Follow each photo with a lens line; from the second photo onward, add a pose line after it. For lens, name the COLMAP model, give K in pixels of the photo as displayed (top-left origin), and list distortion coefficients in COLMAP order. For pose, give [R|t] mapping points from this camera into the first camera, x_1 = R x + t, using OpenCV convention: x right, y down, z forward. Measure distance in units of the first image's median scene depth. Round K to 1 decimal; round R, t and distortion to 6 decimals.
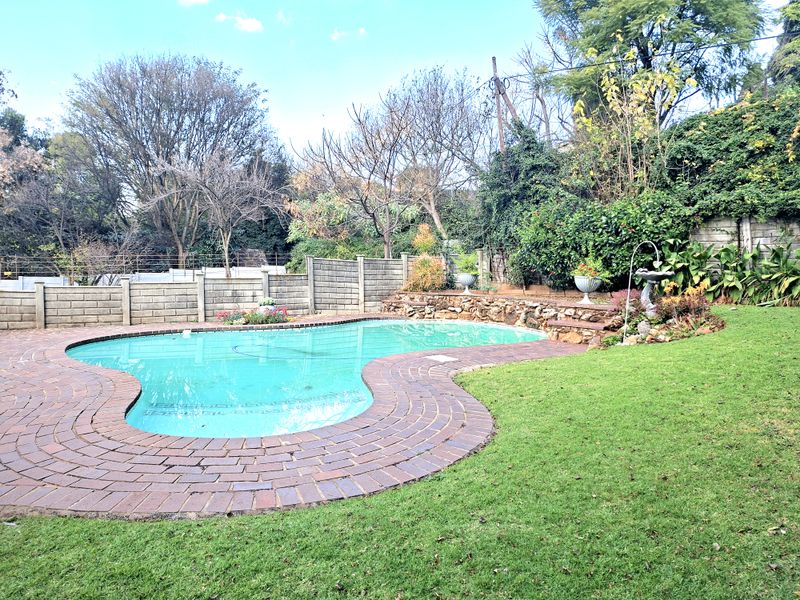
lens RADIAL K [[538.9, 0, 400.0], [0, 538.9, 300.0], [0, 0, 1]] dist [0.072782, -0.086740]
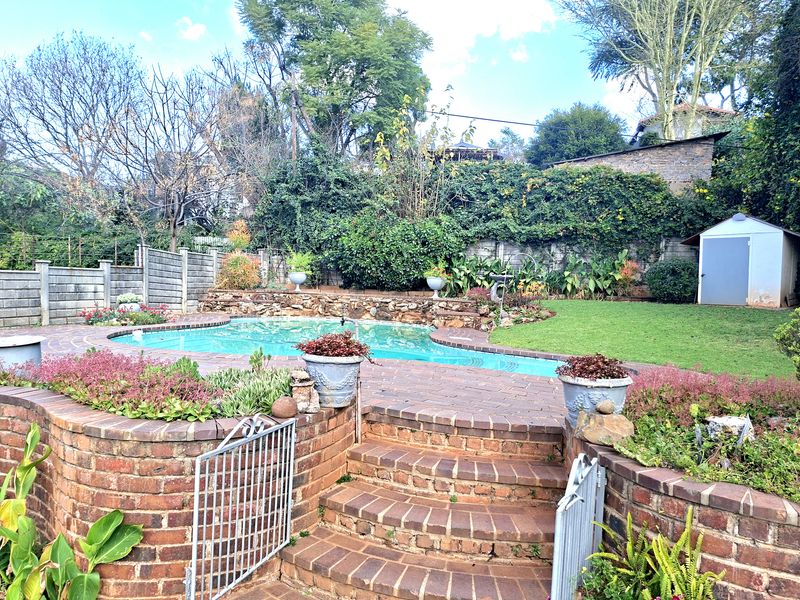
lens RADIAL K [[538.9, 0, 400.0], [0, 538.9, 300.0], [0, 0, 1]] dist [0.072782, -0.086740]
pose [[0.726972, -0.002780, 0.686662, -0.495620], [0.010915, 0.999912, -0.007508, 0.015508], [-0.686581, 0.012953, 0.726938, 0.106354]]
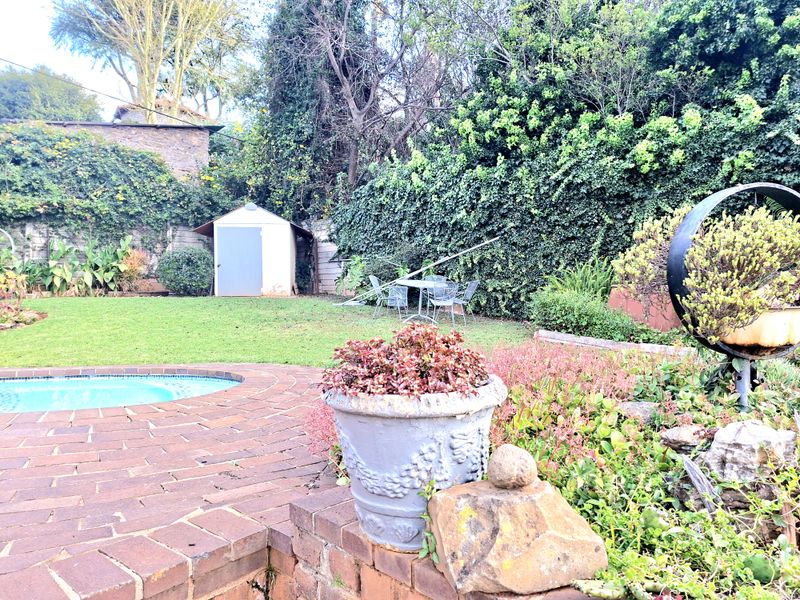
lens RADIAL K [[538.9, 0, 400.0], [0, 538.9, 300.0], [0, 0, 1]] dist [0.072782, -0.086740]
pose [[-0.084585, -0.012259, 0.996341, -0.366320], [0.056518, 0.998255, 0.017081, 0.030481], [-0.994812, 0.057756, -0.083744, 0.225221]]
